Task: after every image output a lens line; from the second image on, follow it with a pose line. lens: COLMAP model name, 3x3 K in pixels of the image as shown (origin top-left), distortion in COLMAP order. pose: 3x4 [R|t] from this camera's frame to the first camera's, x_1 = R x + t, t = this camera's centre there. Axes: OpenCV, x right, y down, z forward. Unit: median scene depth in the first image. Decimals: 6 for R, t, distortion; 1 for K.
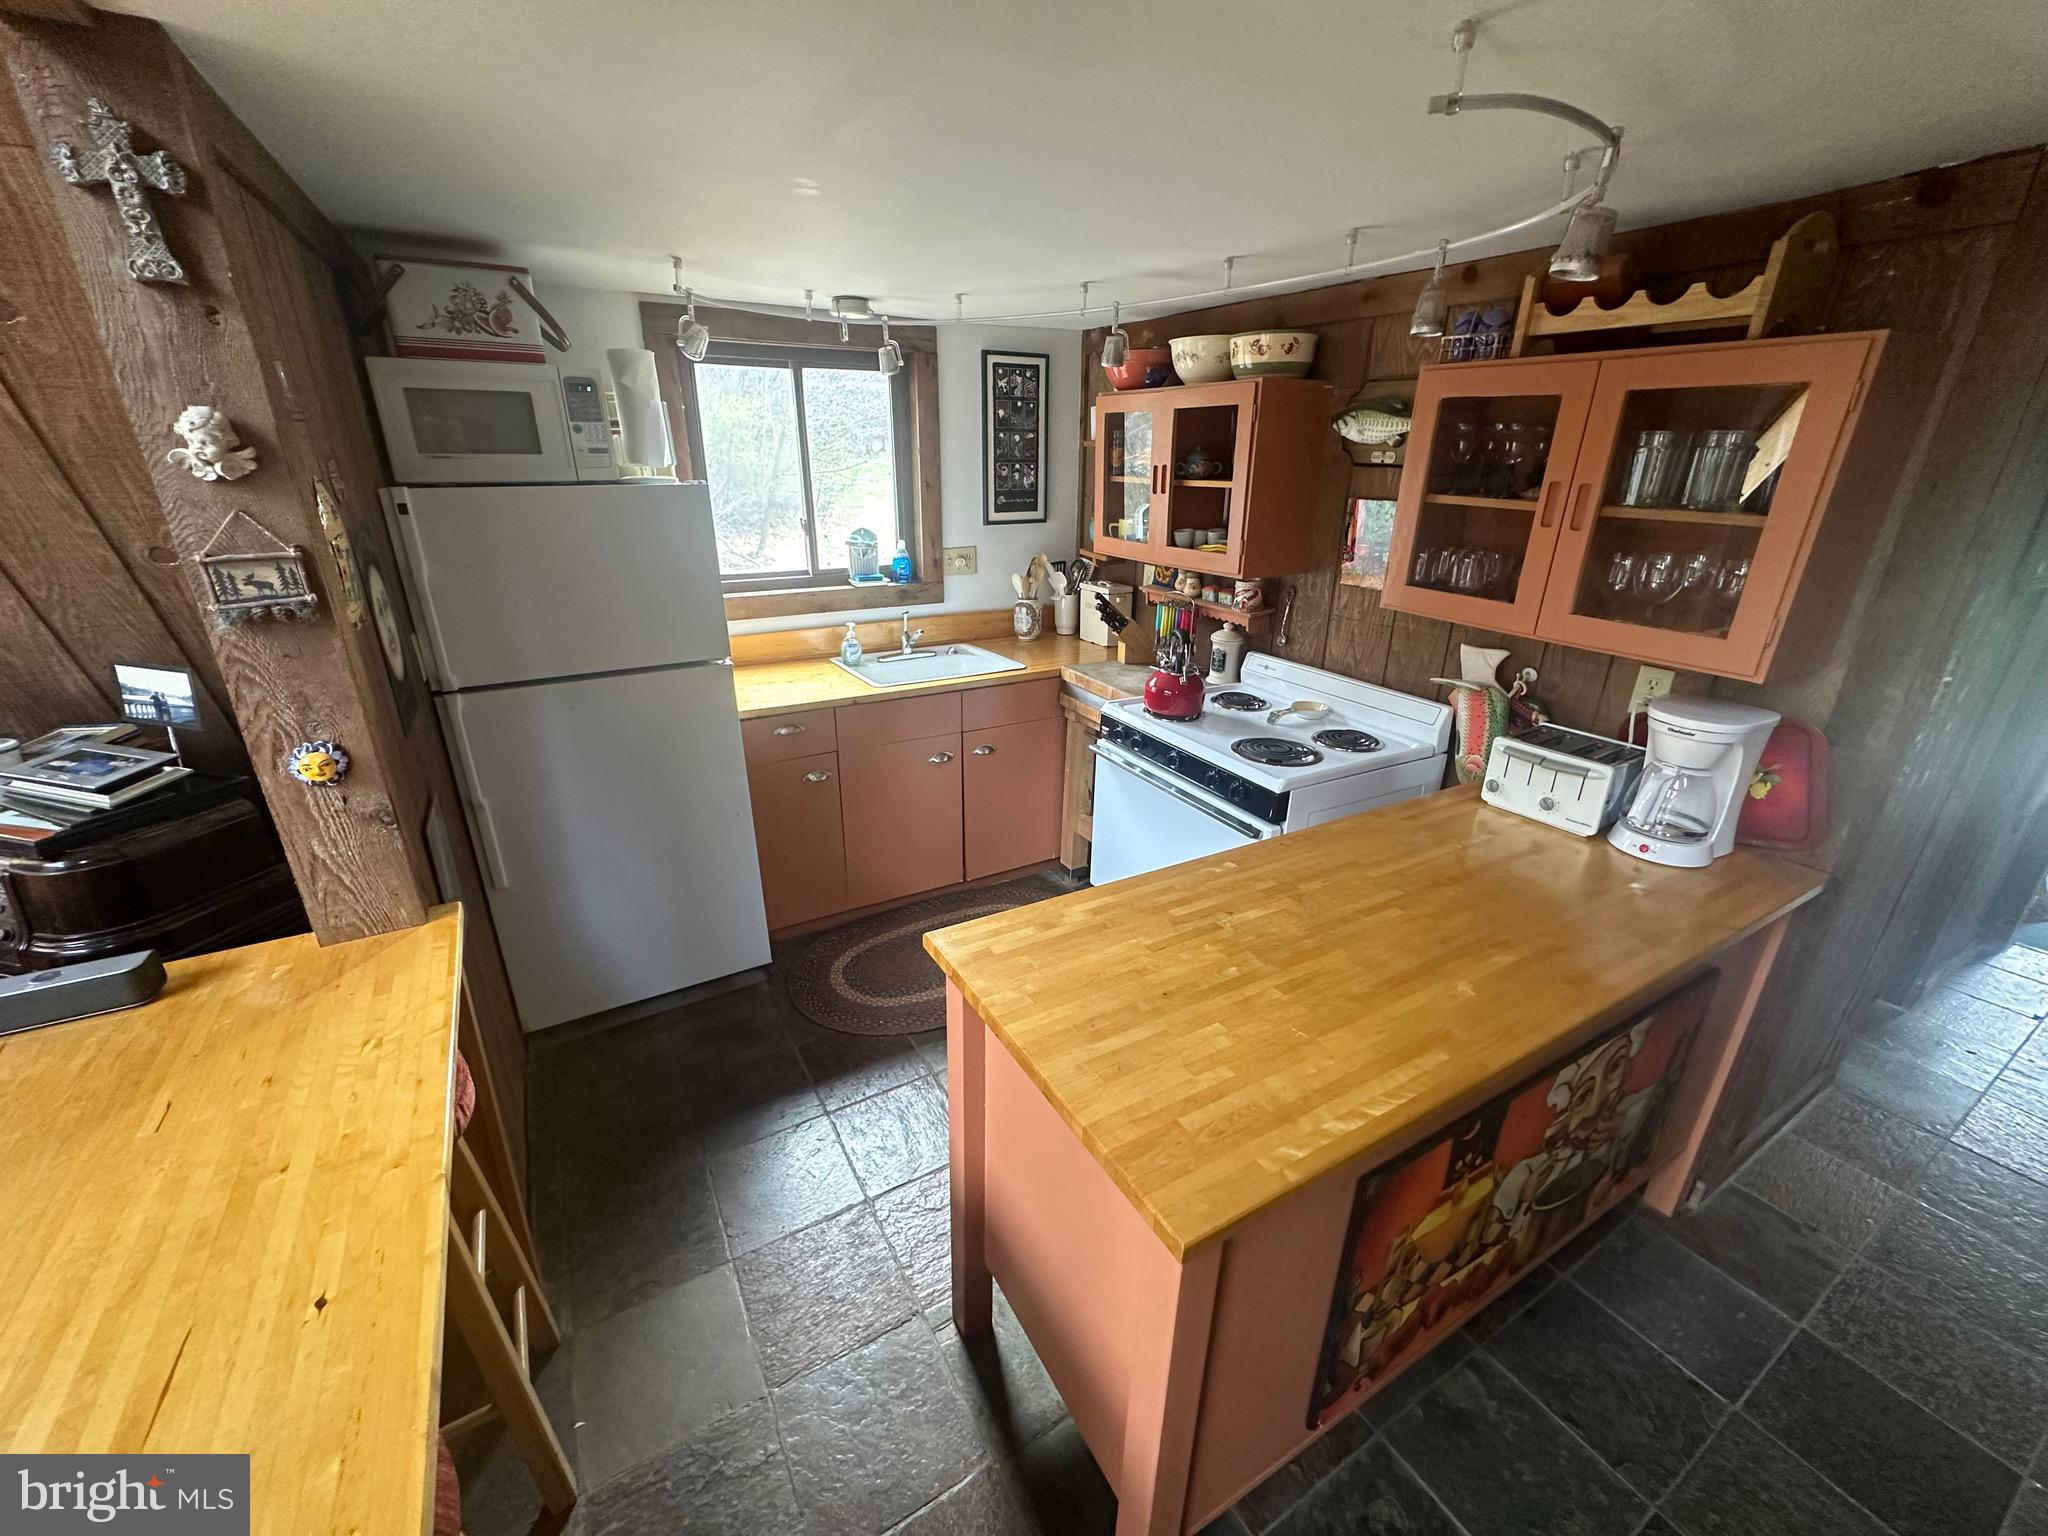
lens RADIAL K [[814.0, 0, 1026.2], [0, 814.0, 767.9], [0, 0, 1]] dist [-0.001383, 0.000132]
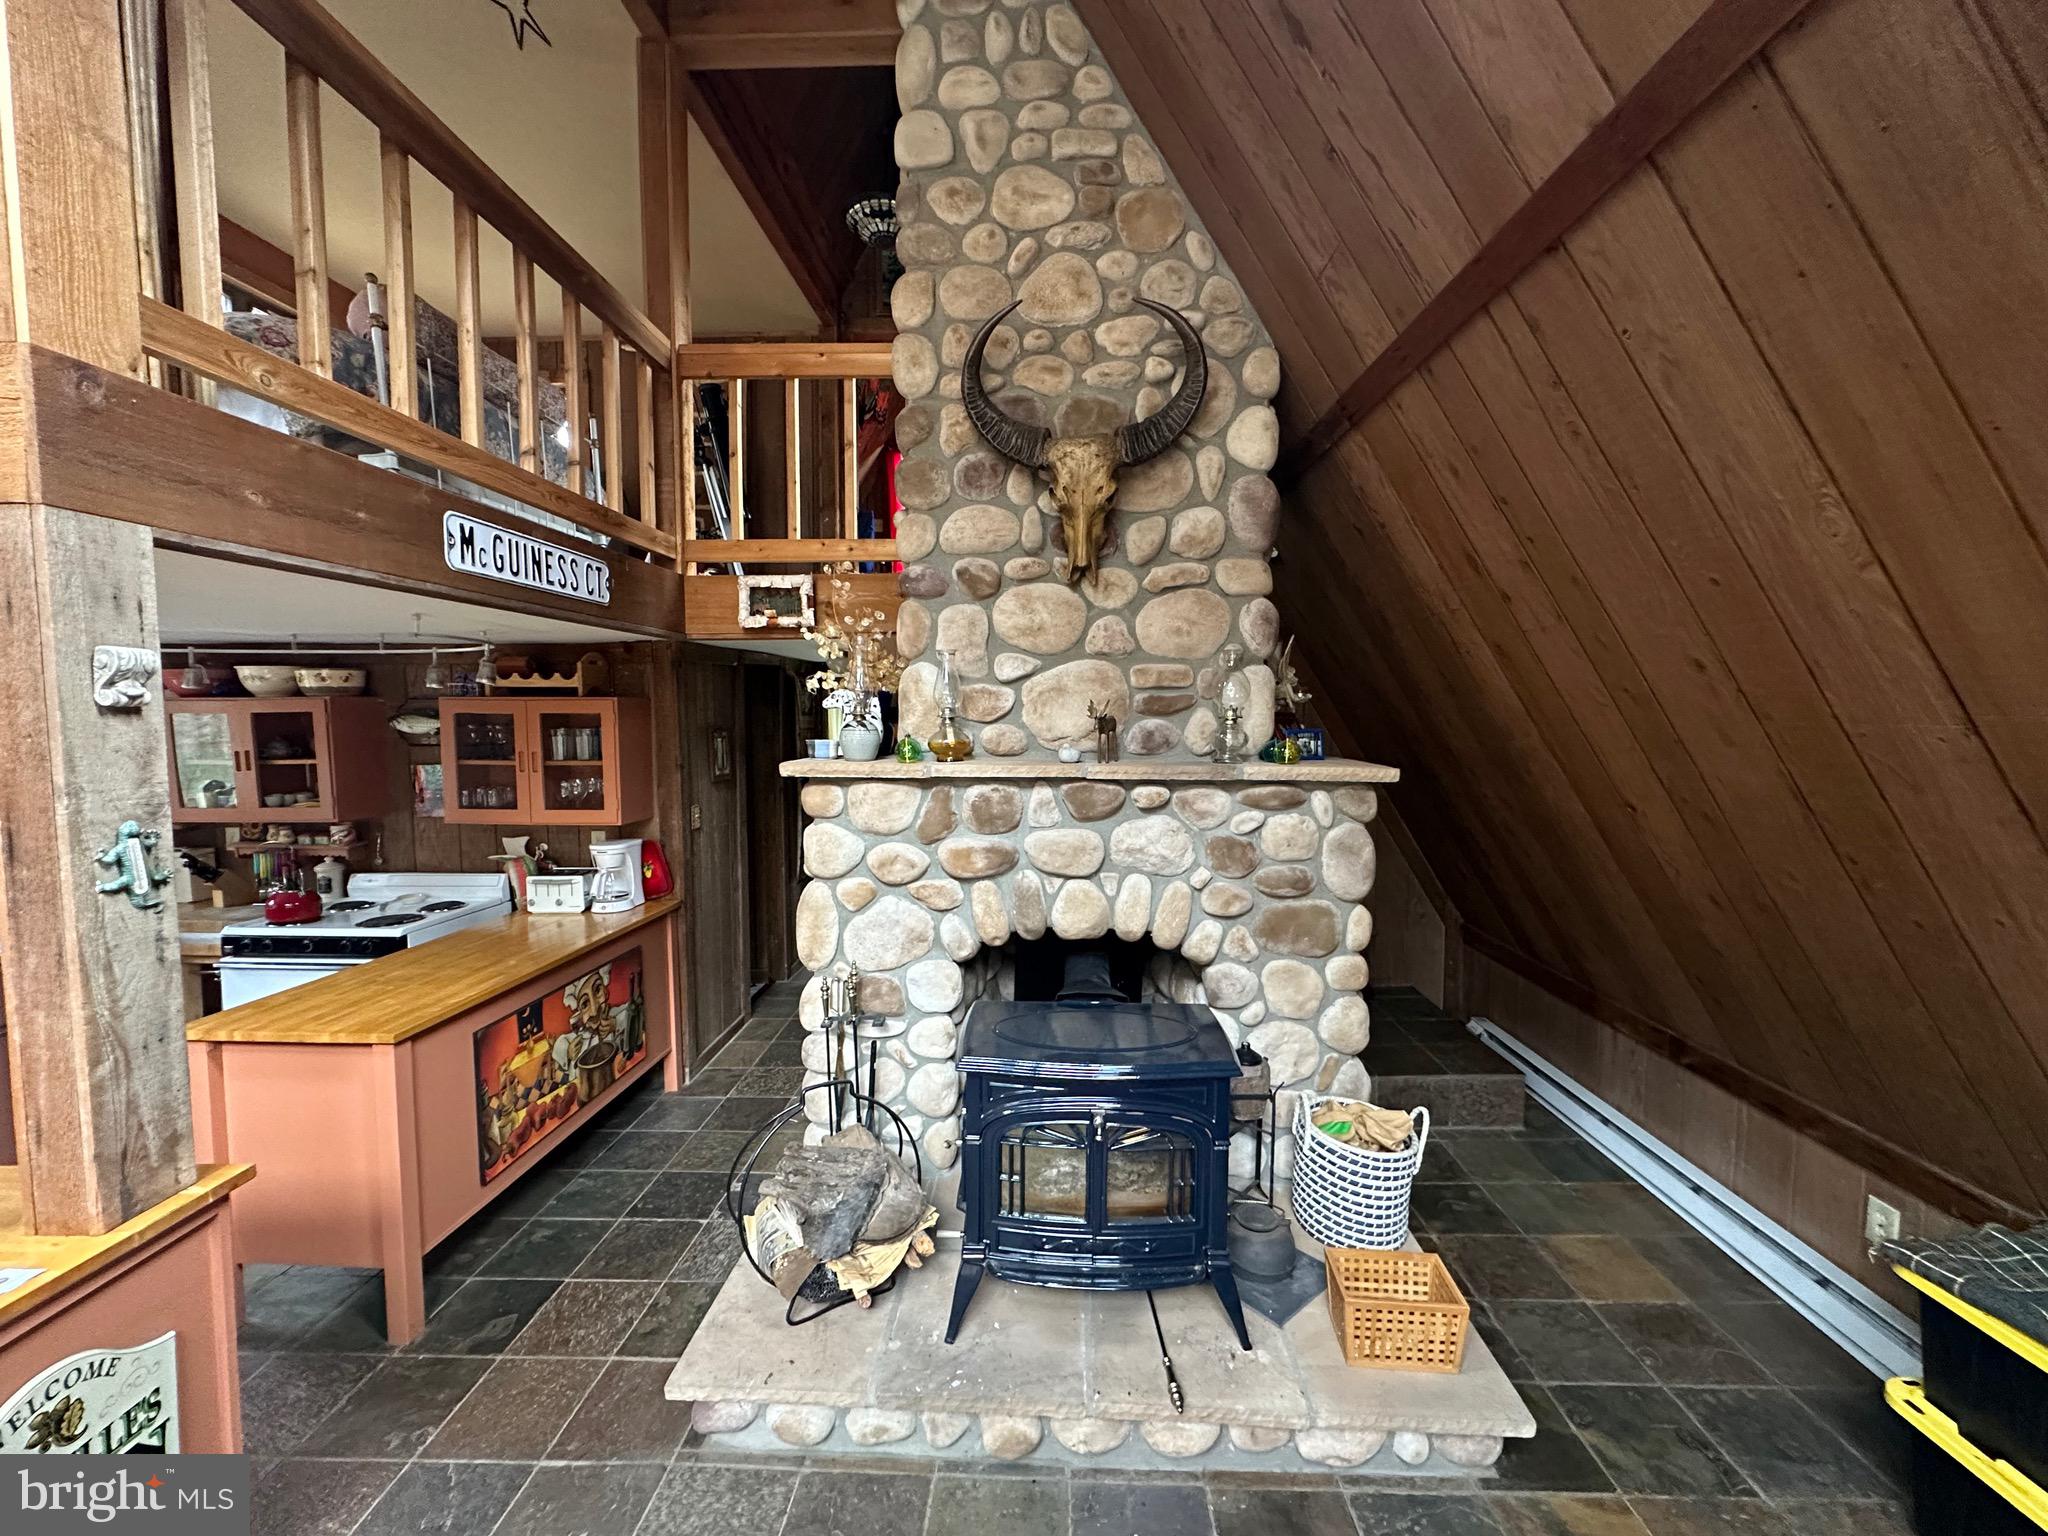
lens RADIAL K [[814.0, 0, 1026.2], [0, 814.0, 767.9], [0, 0, 1]] dist [-0.001383, 0.000132]
pose [[0.539713, -0.070361, 0.838904, -0.297006], [0.316384, 0.940403, -0.124673, 0.259903], [-0.780135, 0.332704, 0.529808, -0.800137]]
